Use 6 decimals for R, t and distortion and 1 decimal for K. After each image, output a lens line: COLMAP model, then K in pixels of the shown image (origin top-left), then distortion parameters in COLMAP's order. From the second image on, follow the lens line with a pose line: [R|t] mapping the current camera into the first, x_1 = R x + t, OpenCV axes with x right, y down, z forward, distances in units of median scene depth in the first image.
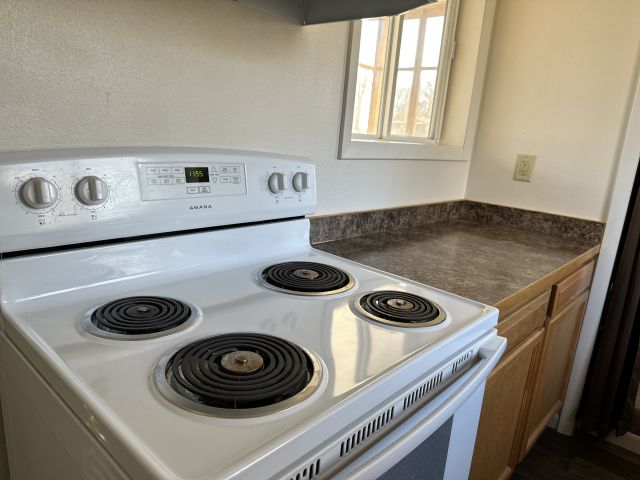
lens RADIAL K [[449.0, 0, 320.0], [0, 449.0, 240.0], [0, 0, 1]] dist [0.009933, 0.000242]
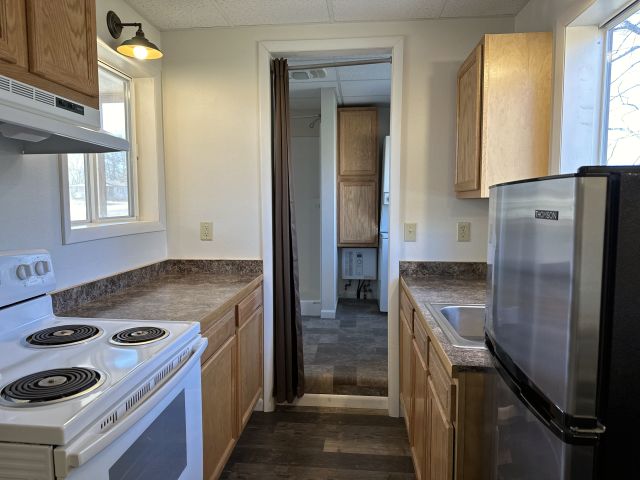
lens RADIAL K [[449.0, 0, 320.0], [0, 449.0, 240.0], [0, 0, 1]] dist [0.009933, 0.000242]
pose [[0.793985, -0.131825, 0.593473, -0.135520], [0.202629, 0.977771, -0.053902, 0.021773], [-0.573175, 0.163052, 0.803047, -0.437545]]
